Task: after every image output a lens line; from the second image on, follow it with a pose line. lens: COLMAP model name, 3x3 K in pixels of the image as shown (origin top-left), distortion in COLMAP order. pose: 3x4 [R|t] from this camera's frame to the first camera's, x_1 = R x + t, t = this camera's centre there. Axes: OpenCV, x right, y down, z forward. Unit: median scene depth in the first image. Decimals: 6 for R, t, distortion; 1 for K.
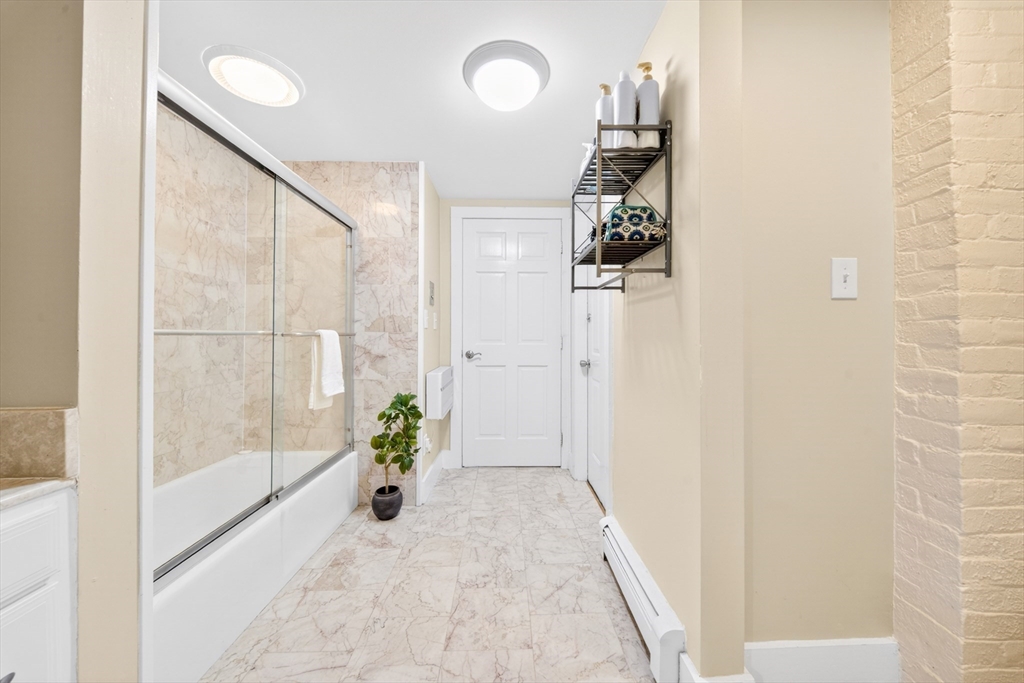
lens RADIAL K [[361.8, 0, 513.6], [0, 361.8, 330.4], [0, 0, 1]] dist [0.001107, -0.004507]
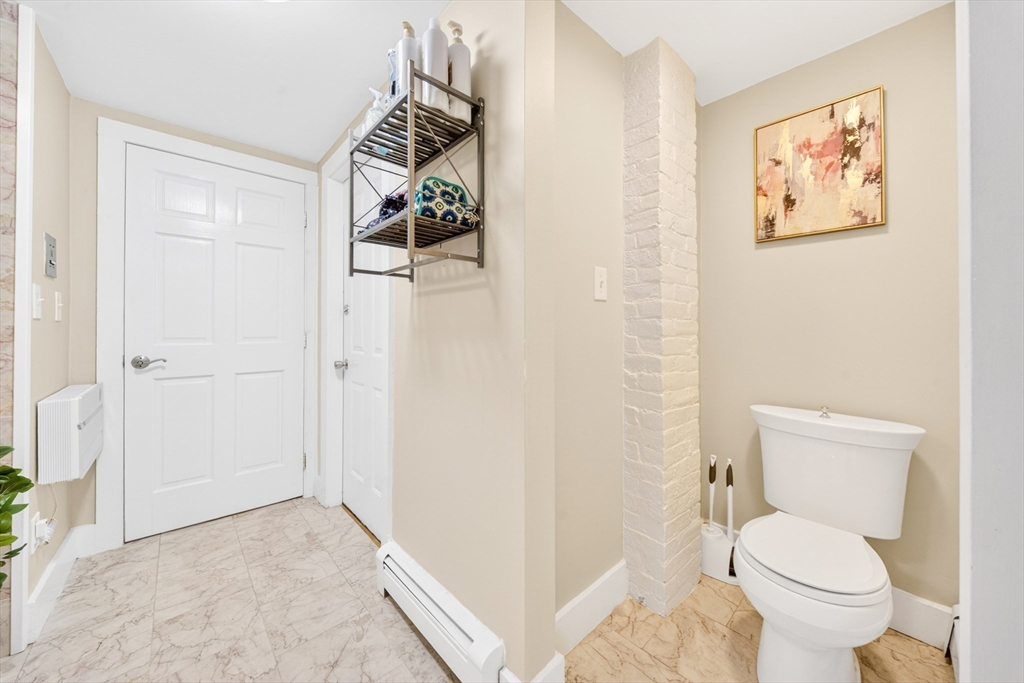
lens RADIAL K [[362.3, 0, 512.0], [0, 362.3, 327.3], [0, 0, 1]] dist [0.000882, -0.003400]
pose [[0.752252, 0.002439, 0.658871, -0.094131], [-0.005957, 0.999977, 0.003101, 0.001508], [-0.658848, -0.006258, 0.752250, 0.192857]]
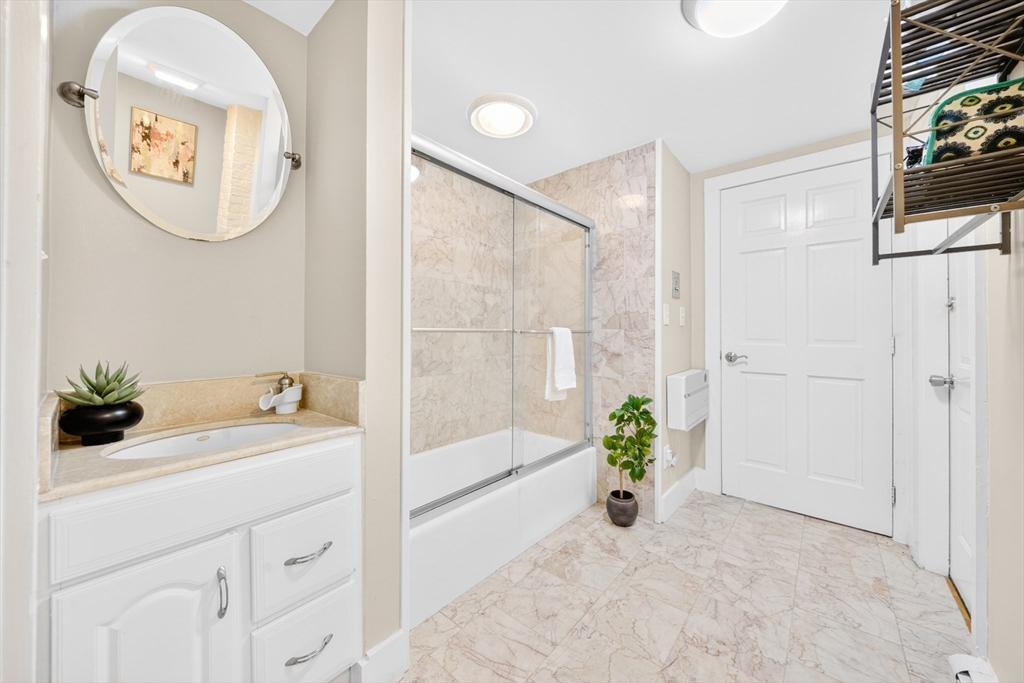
lens RADIAL K [[369.0, 0, 512.8], [0, 369.0, 327.5], [0, 0, 1]] dist [0.009446, -0.007230]
pose [[0.745095, -0.007026, -0.666921, 0.128749], [0.006836, 0.999972, -0.002898, 0.000913], [0.666923, -0.002400, 0.745122, 0.118306]]
